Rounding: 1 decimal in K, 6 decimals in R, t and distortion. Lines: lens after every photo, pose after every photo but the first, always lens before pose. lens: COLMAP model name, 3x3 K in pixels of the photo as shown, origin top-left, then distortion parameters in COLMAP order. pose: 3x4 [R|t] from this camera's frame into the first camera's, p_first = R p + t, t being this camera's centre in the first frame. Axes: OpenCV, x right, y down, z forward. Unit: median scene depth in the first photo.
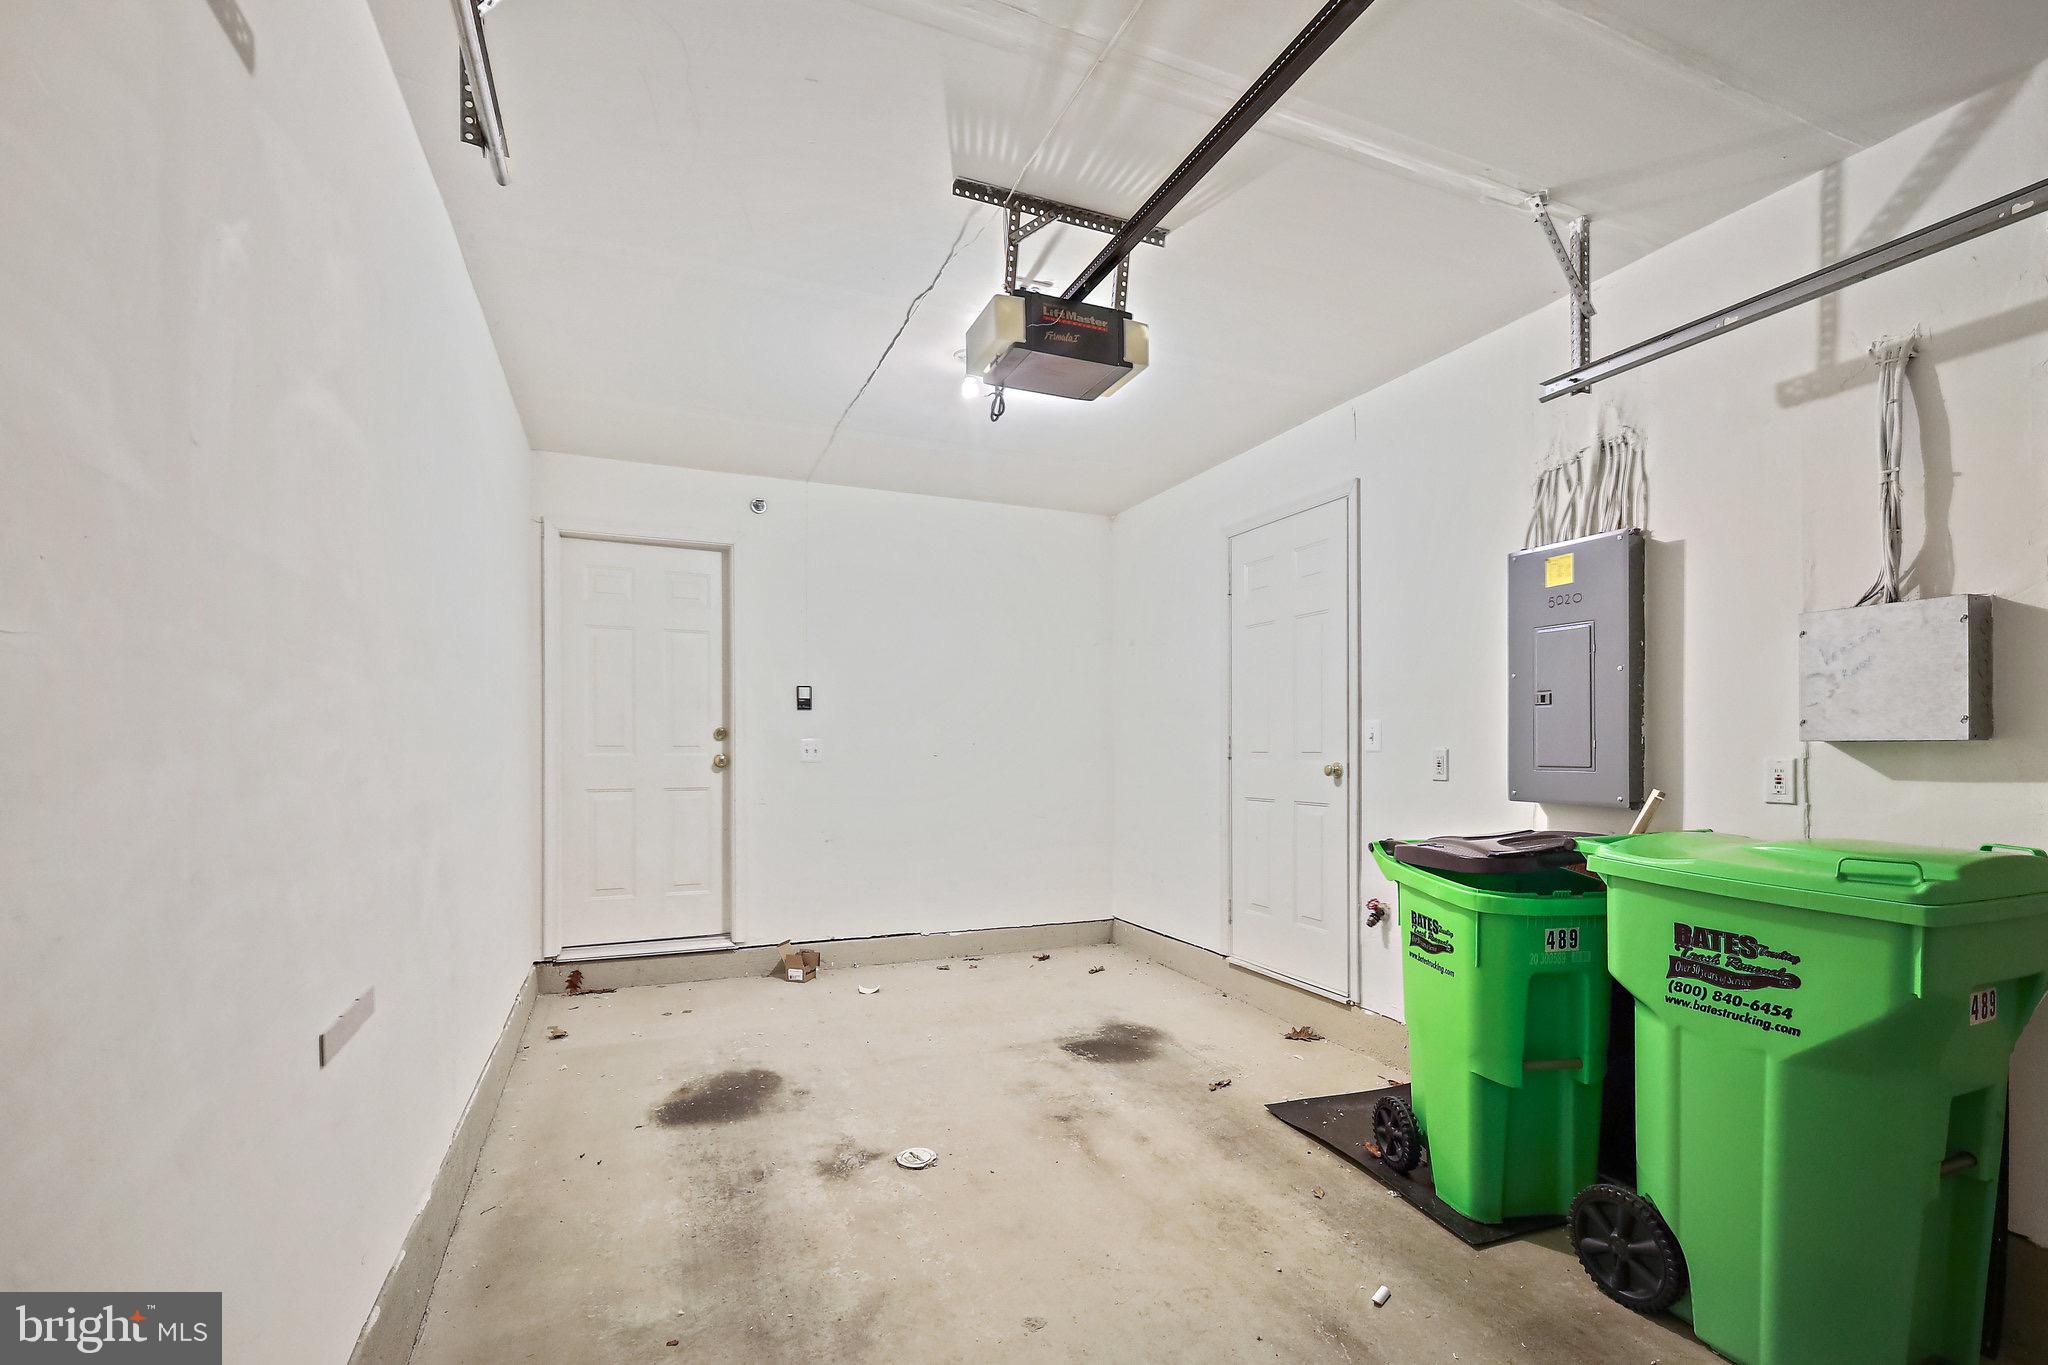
lens RADIAL K [[896.6, 0, 1036.7], [0, 896.6, 755.2], [0, 0, 1]] dist [-0.000554, 0.000378]
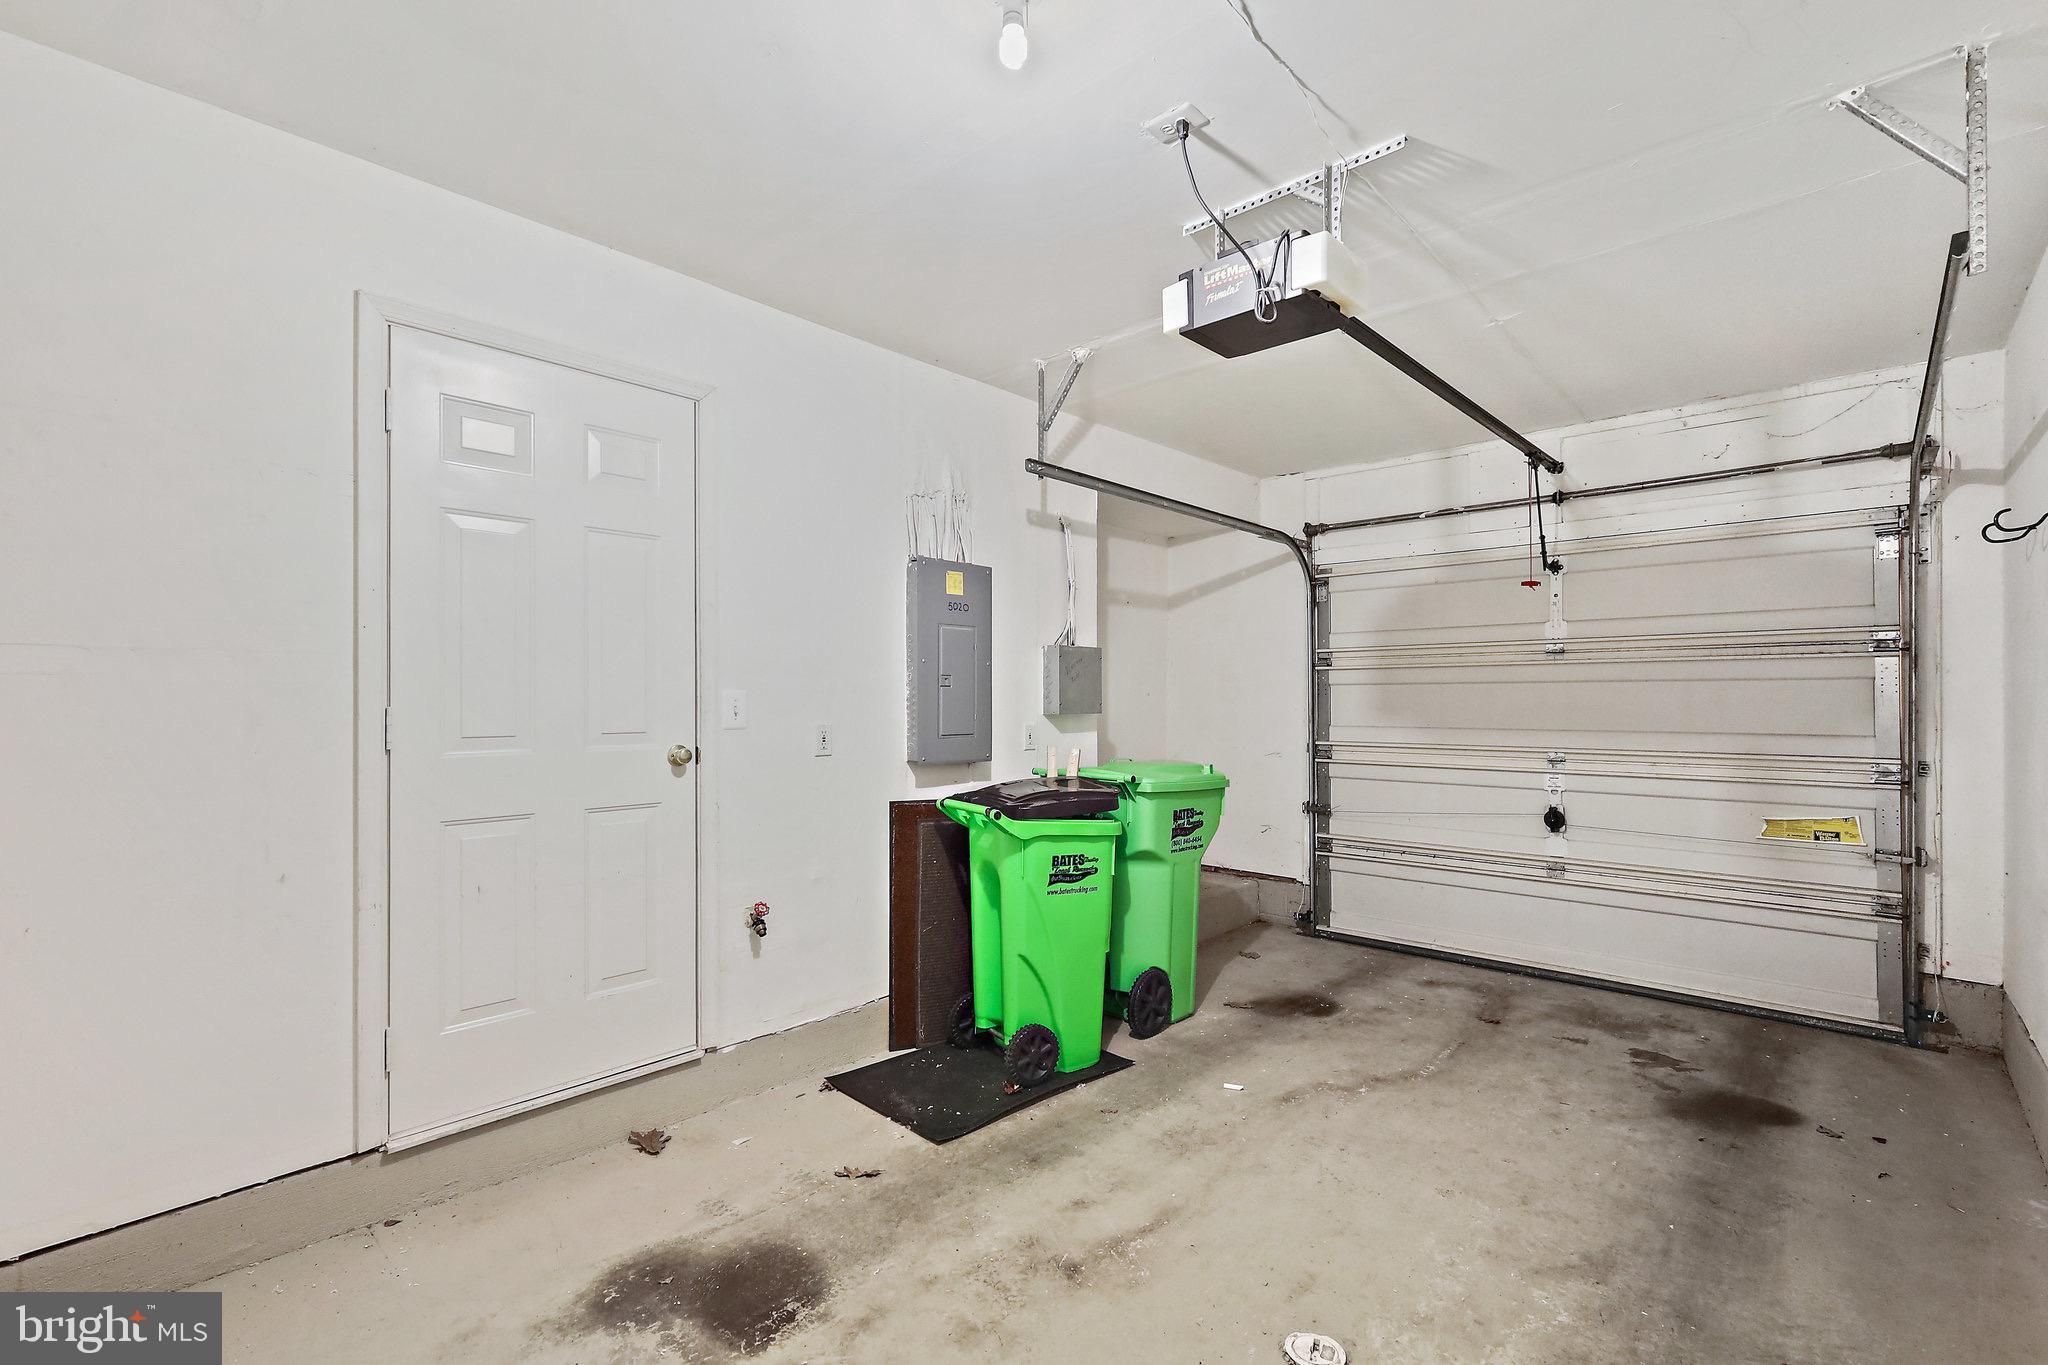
lens RADIAL K [[896.6, 0, 1029.6], [0, 896.6, 690.2], [0, 0, 1]] dist [-0.000554, 0.000378]
pose [[-0.391465, 0.010651, 0.920132, -0.723383], [0.008175, 0.999934, -0.008096, -0.044622], [-0.920157, 0.004353, -0.391526, 1.568948]]
